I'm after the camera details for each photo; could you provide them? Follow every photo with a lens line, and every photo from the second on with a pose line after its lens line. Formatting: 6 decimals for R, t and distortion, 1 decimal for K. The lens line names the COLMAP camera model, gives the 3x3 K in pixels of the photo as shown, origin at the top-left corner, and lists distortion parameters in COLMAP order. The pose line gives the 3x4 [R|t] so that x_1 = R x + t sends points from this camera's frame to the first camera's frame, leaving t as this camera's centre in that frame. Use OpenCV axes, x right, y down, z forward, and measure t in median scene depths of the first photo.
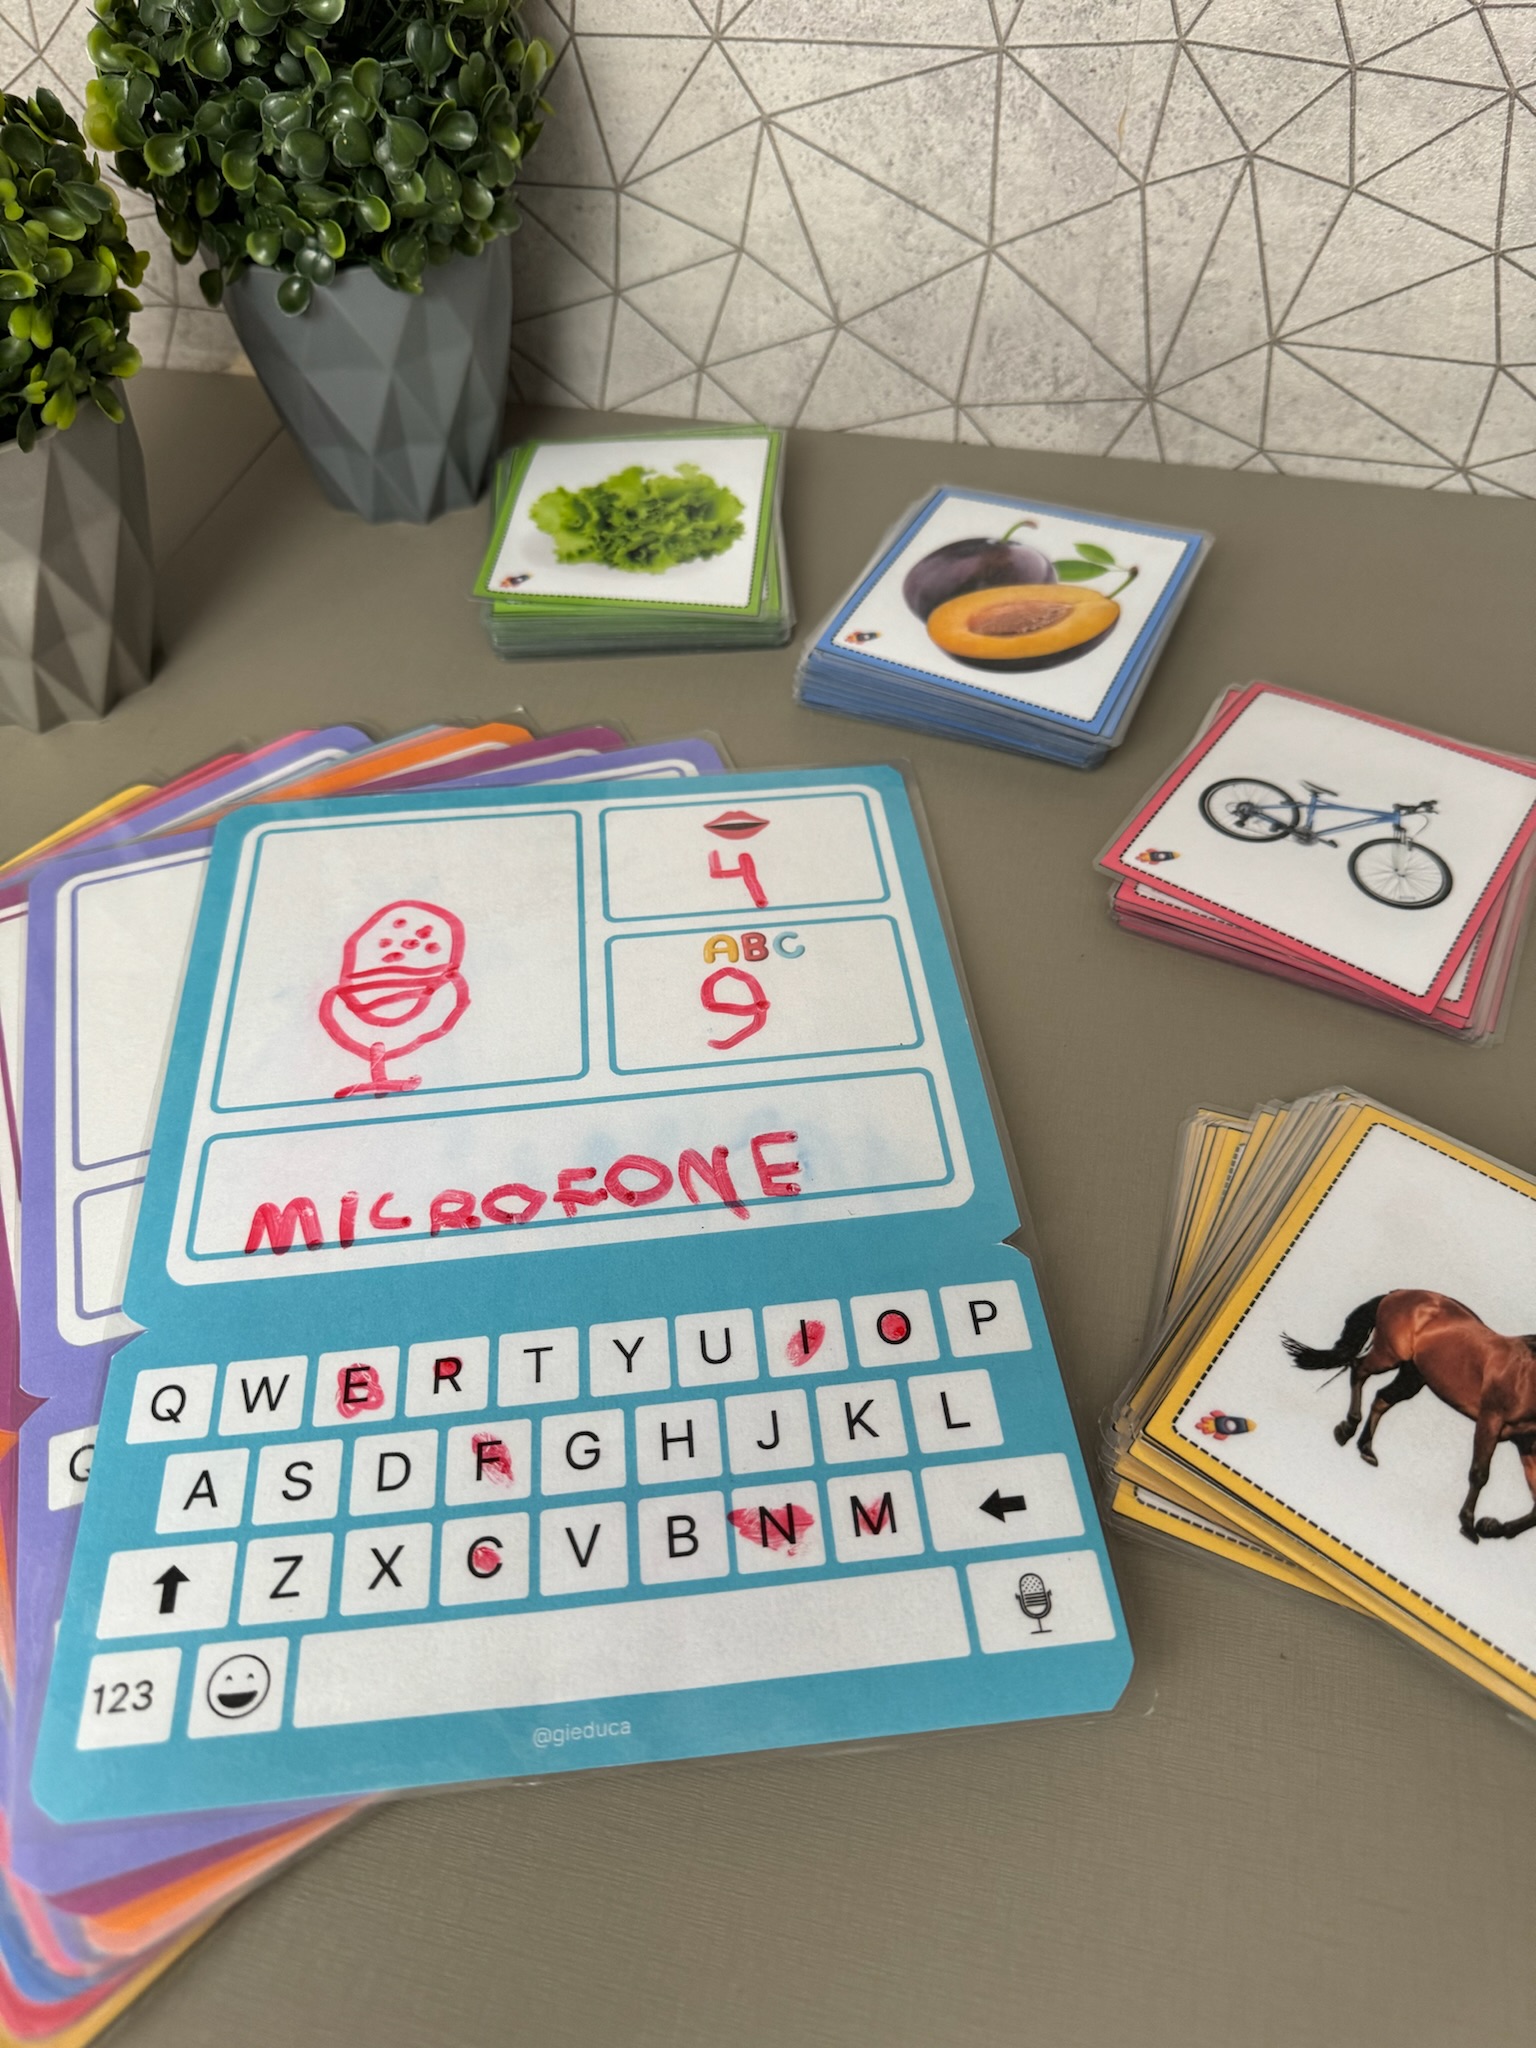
lens RADIAL K [[1538.8, 0, 762.1], [0, 1538.8, 1026.4], [0, 0, 1]] dist [-0.025790, 0.002363]
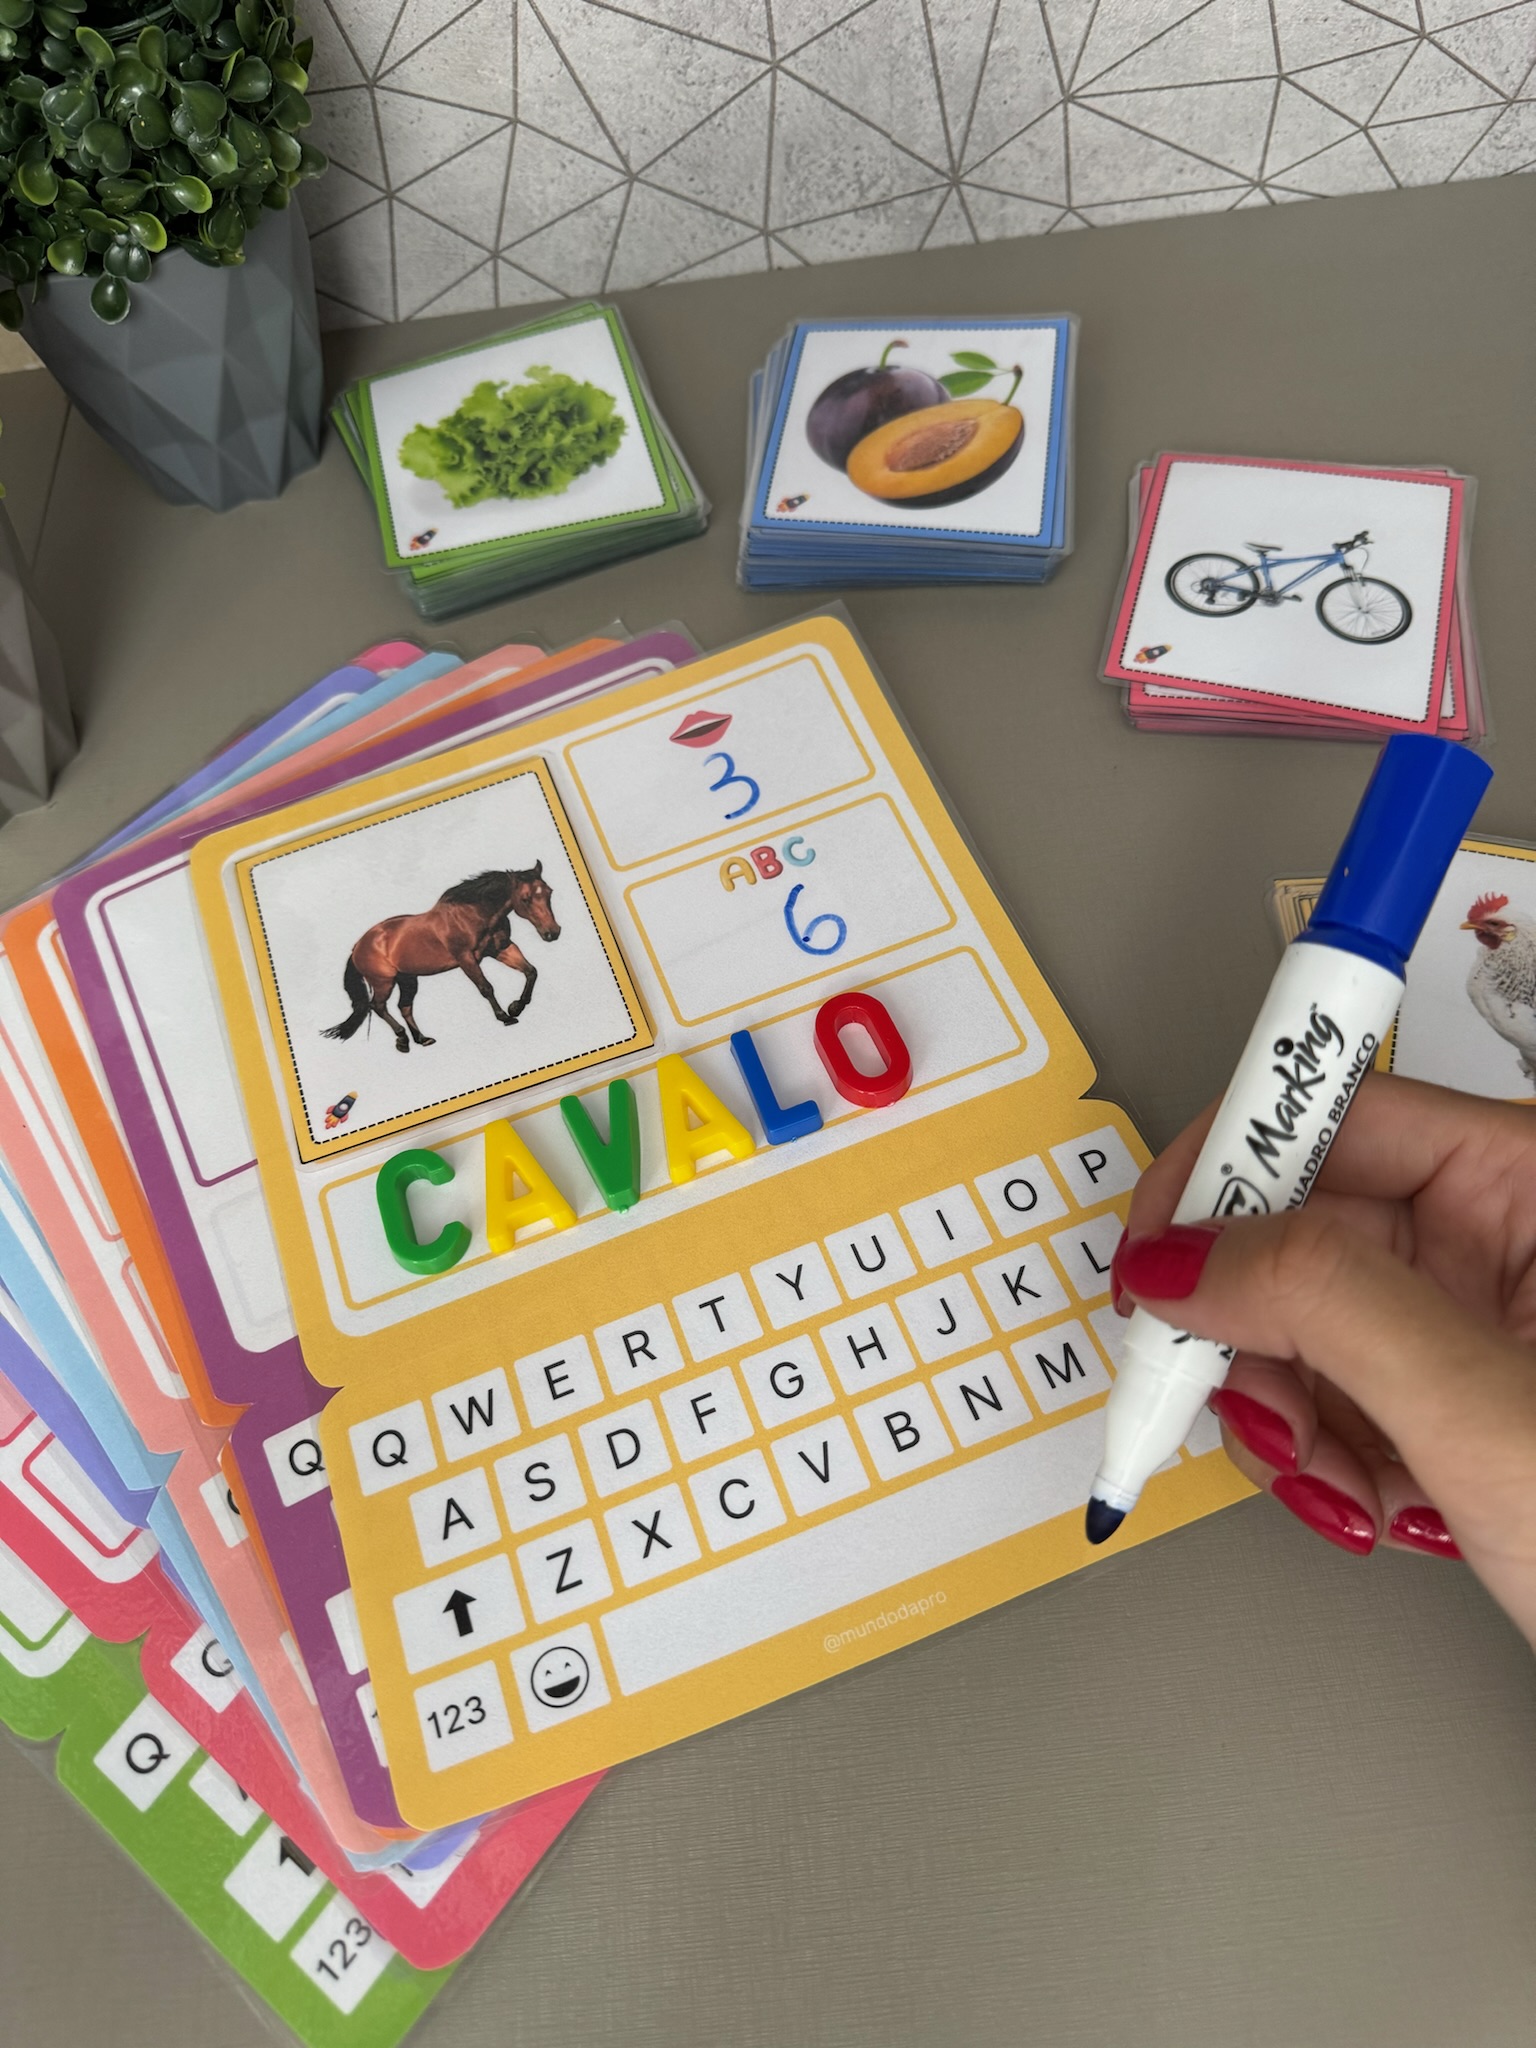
lens RADIAL K [[1538.8, 0, 768.6], [0, 1538.8, 1033.6], [0, 0, 1]] dist [-0.025790, 0.002363]
pose [[0.943973, -0.304134, 0.128129, -0.160892], [0.282369, 0.945279, 0.163450, -0.086755], [-0.170828, -0.118113, 0.978196, -0.014331]]
